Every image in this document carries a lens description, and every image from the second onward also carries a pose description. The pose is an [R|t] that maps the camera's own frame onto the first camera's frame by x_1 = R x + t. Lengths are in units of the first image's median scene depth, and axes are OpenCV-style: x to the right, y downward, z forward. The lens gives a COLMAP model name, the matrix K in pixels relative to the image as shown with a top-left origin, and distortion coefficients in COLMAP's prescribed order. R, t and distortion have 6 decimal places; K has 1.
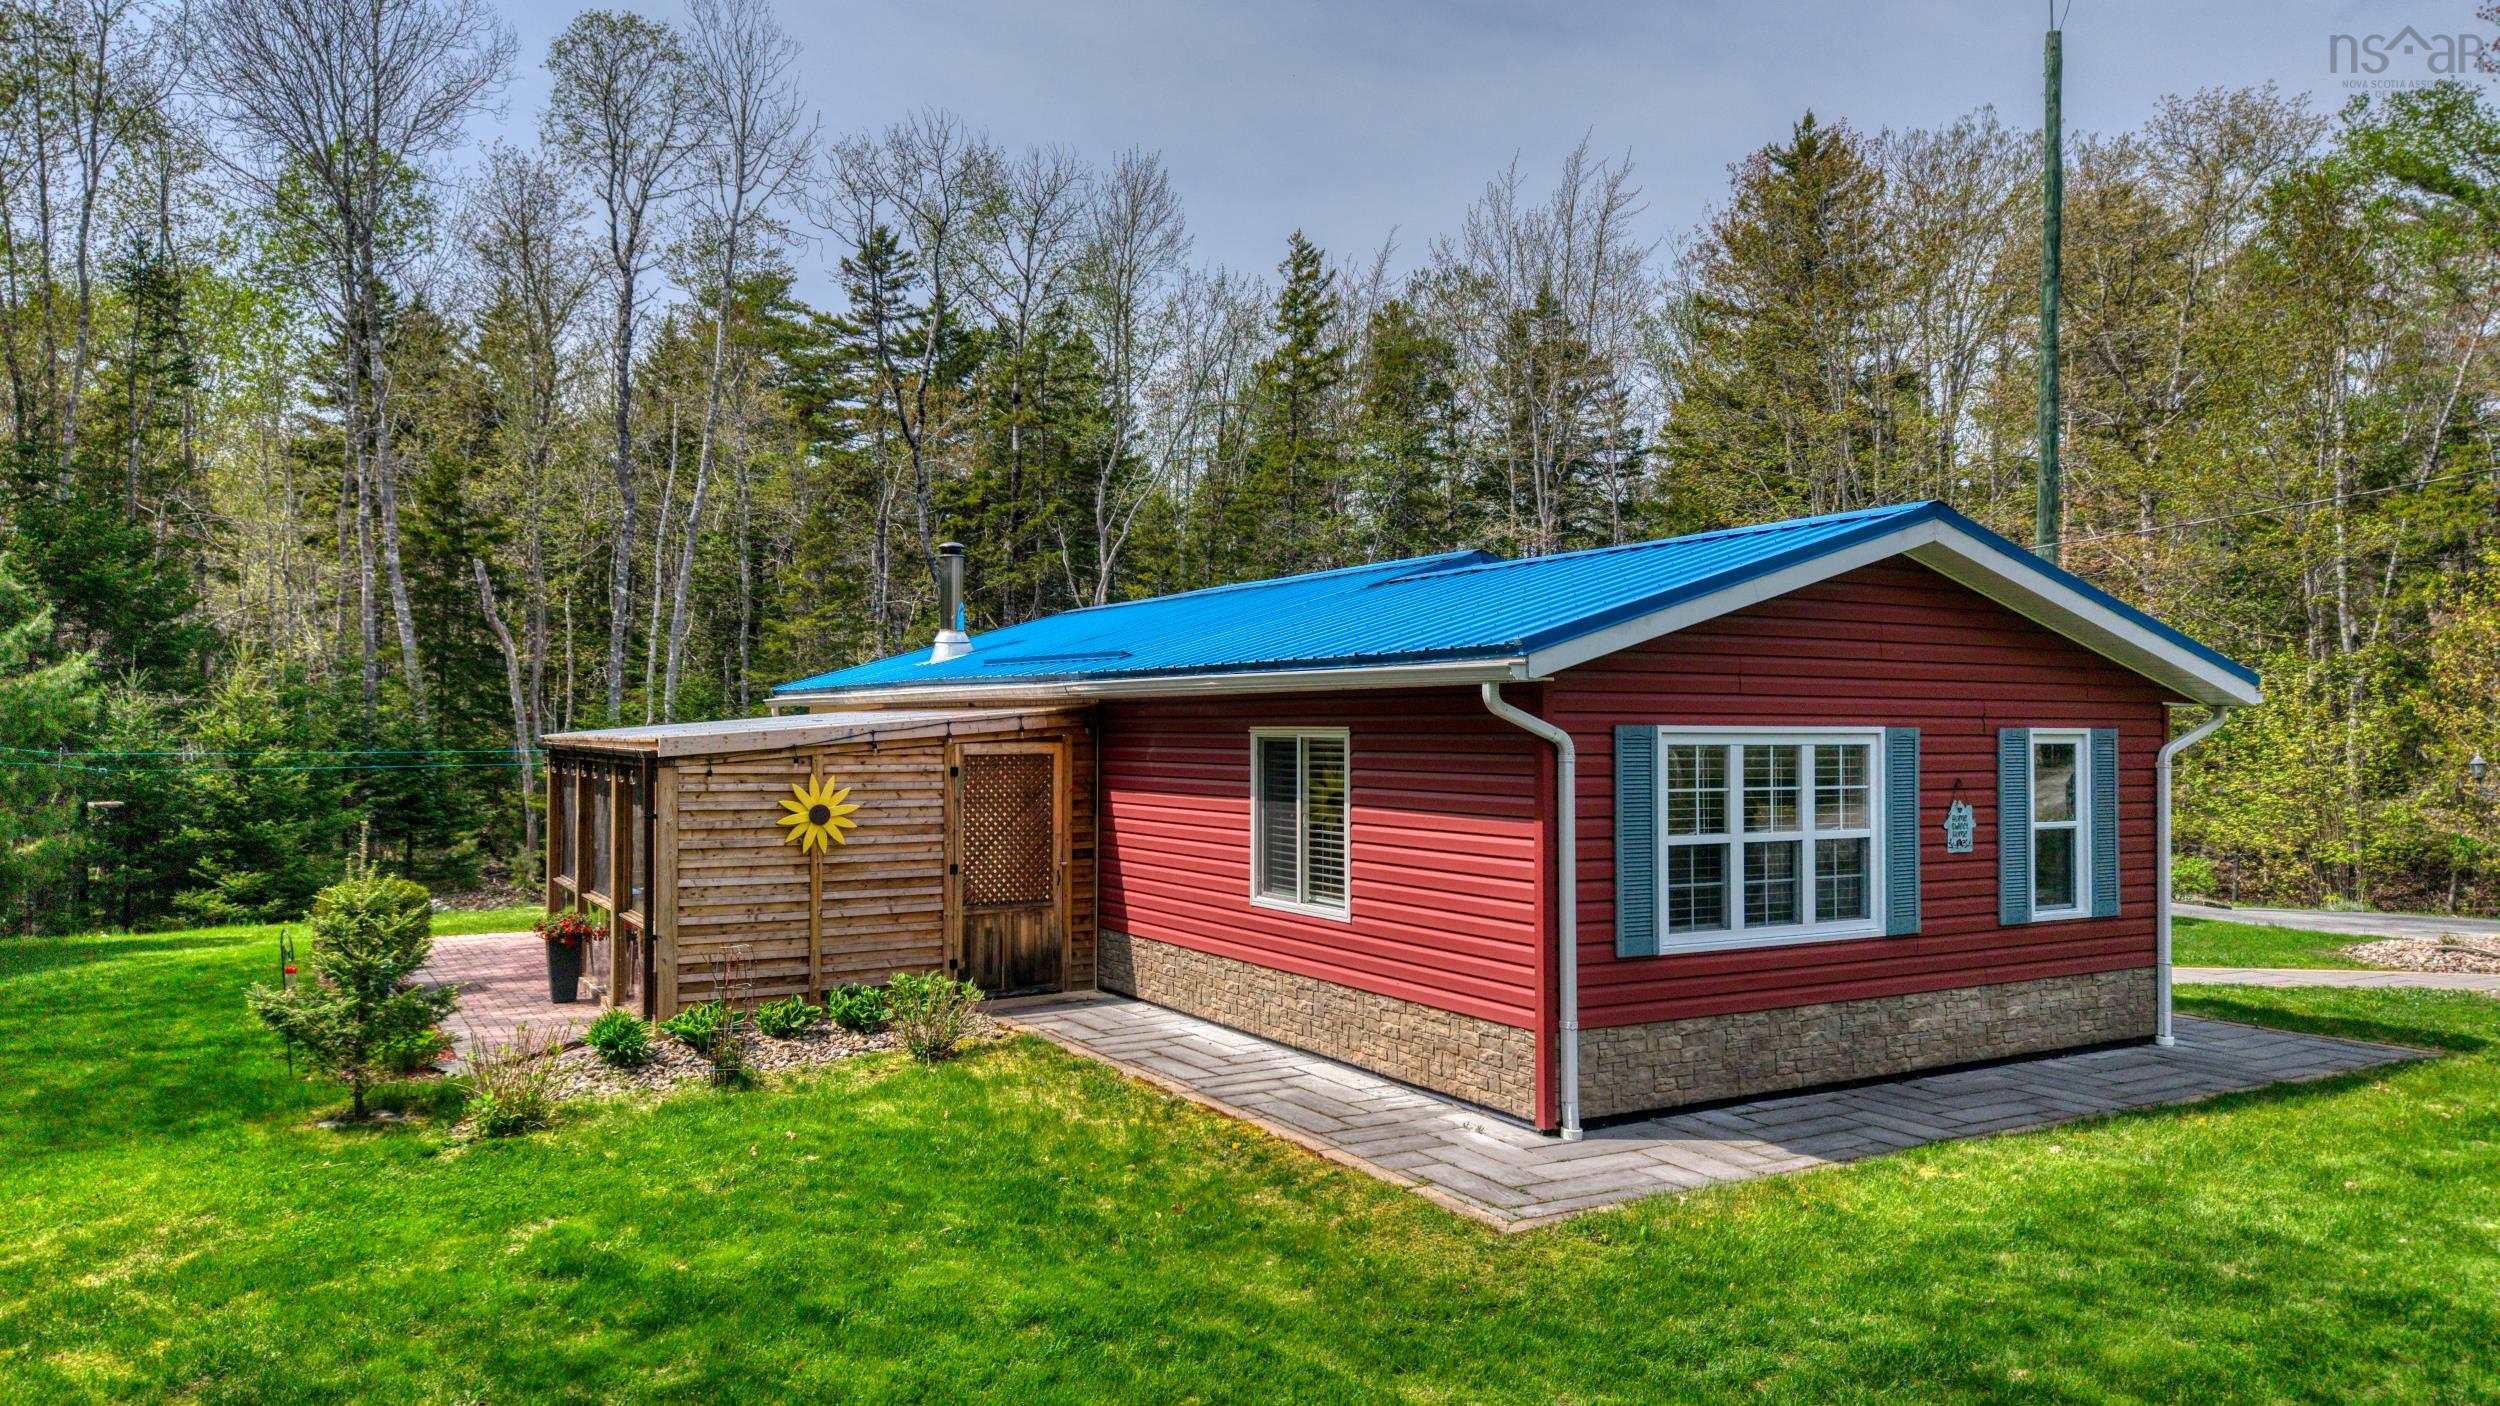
lens RADIAL K [[1682.9, 0, 1250.0], [0, 1682.9, 703.0], [0, 0, 1]] dist [0.004398, -0.000816]
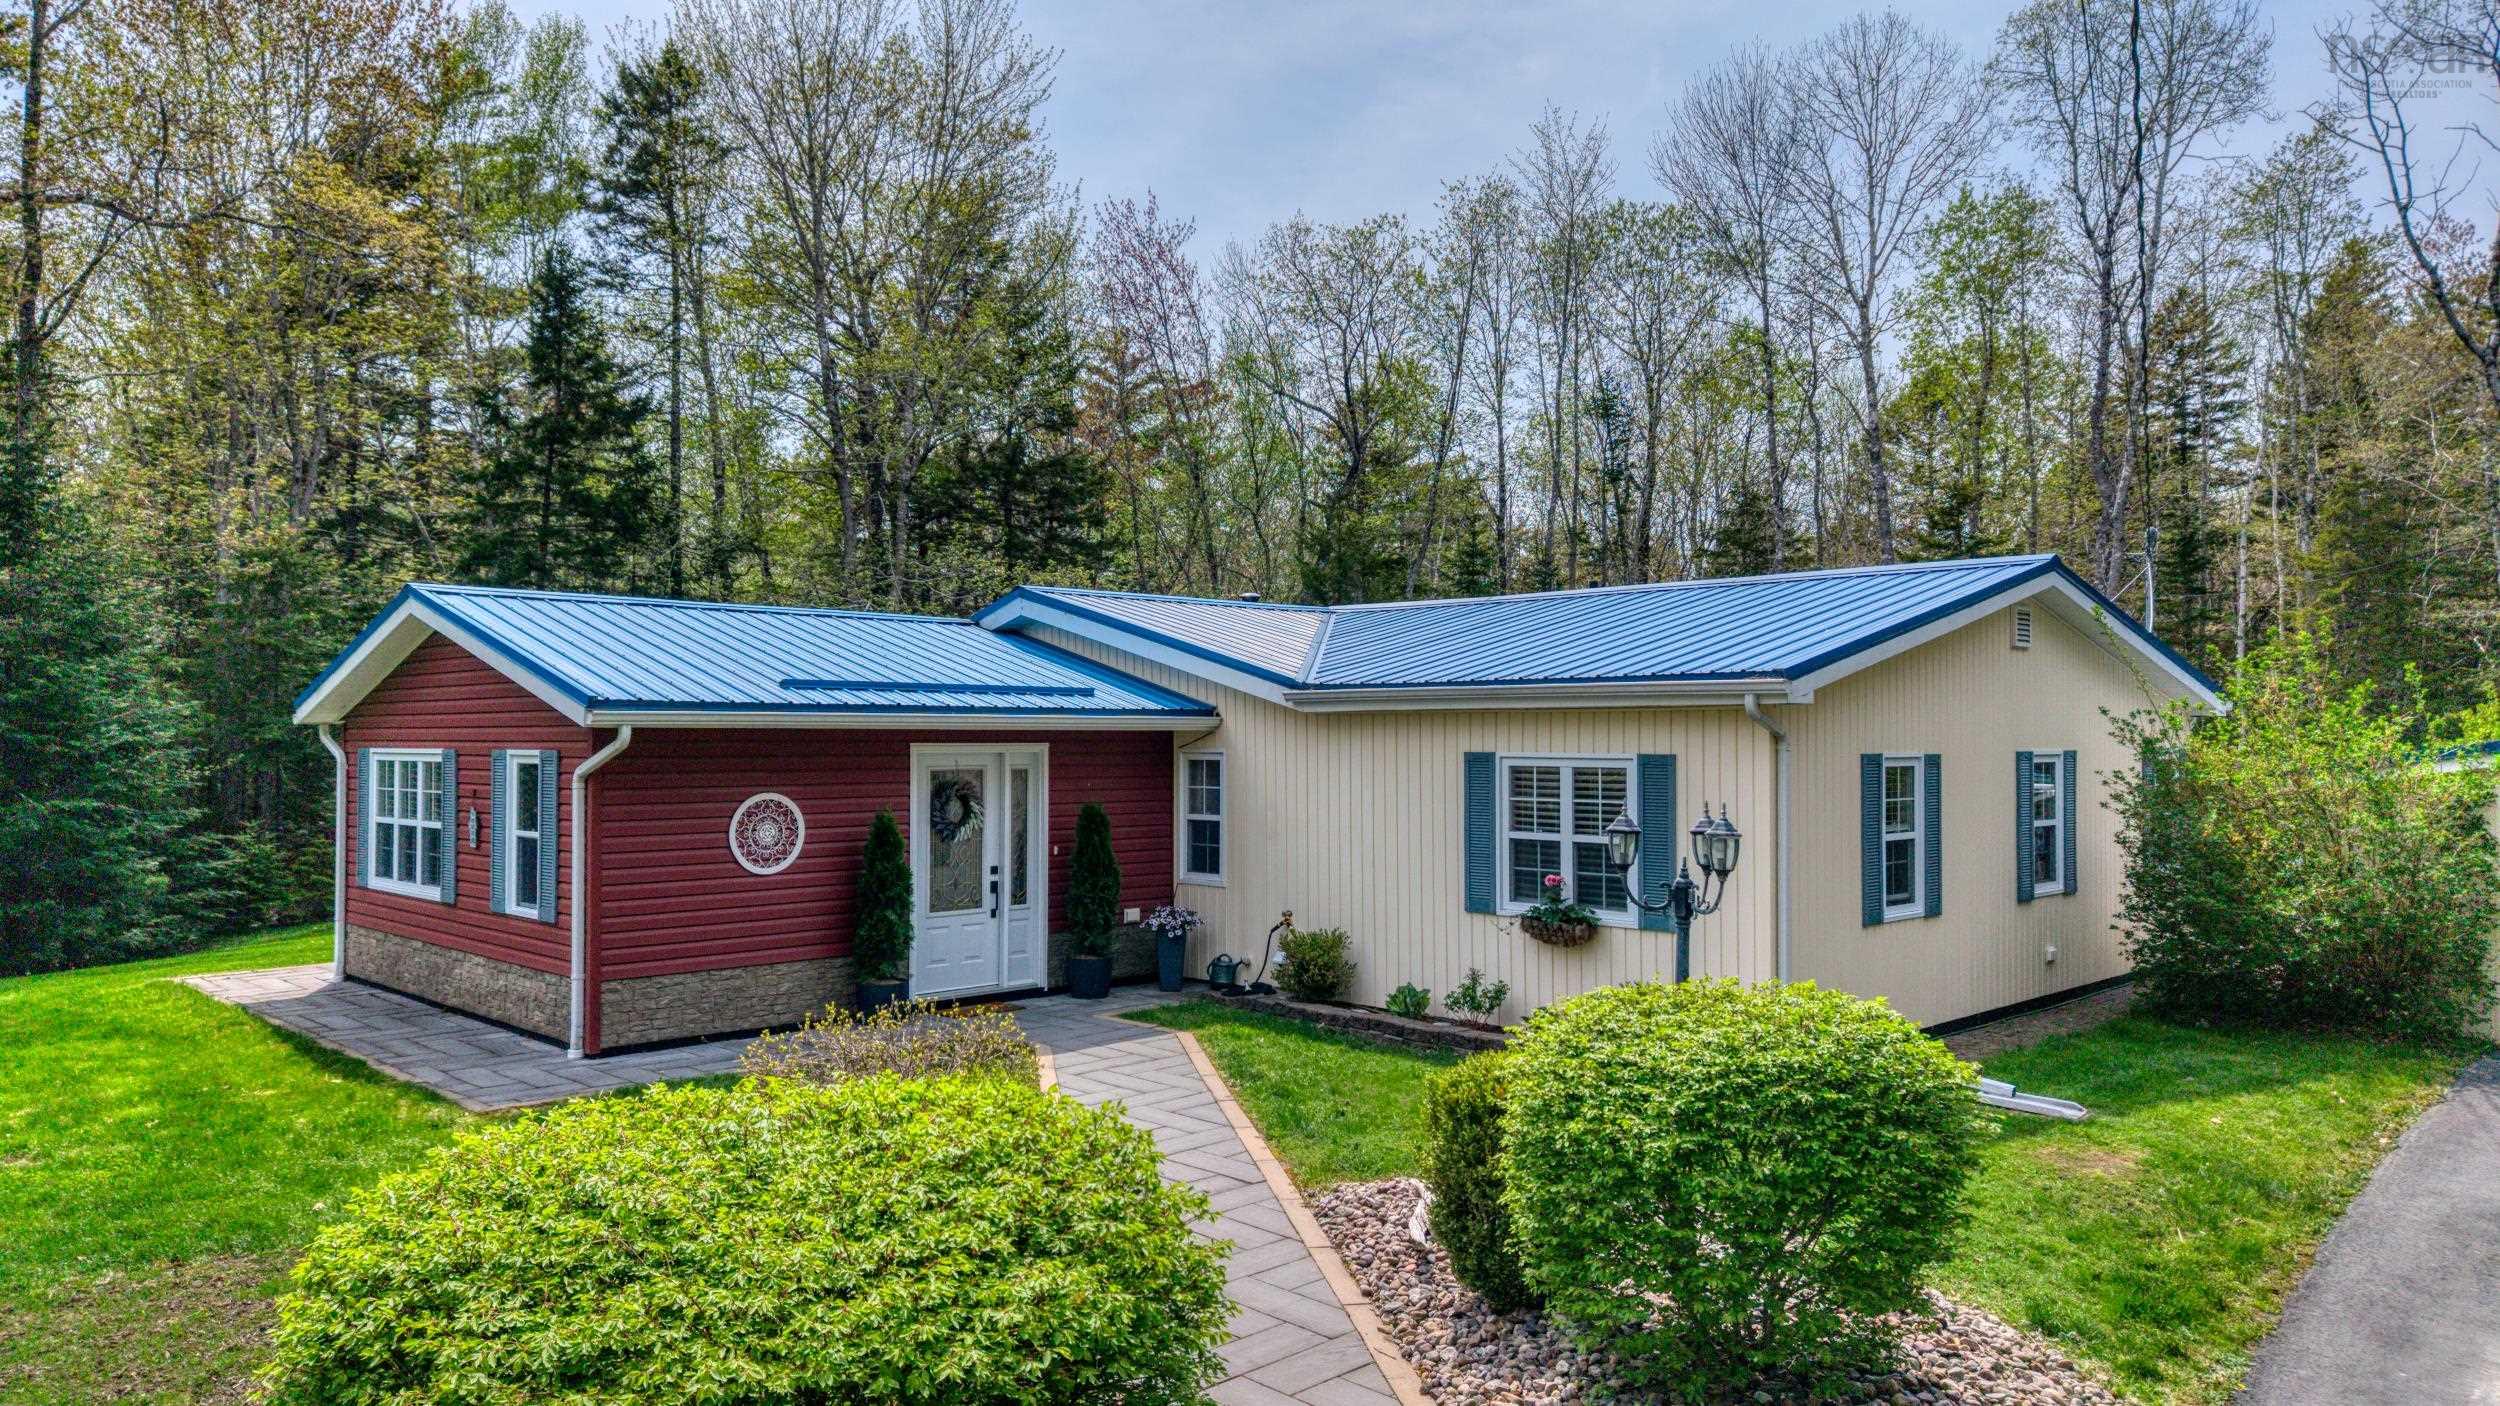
lens RADIAL K [[1703.6, 0, 1261.0], [0, 1703.6, 712.5], [0, 0, 1]] dist [0.027800, -0.022006]
pose [[0.239900, -0.018387, -0.970623, 1.774052], [0.018460, 0.999726, -0.014376, 0.015993], [0.970622, -0.014469, 0.240174, 1.235200]]
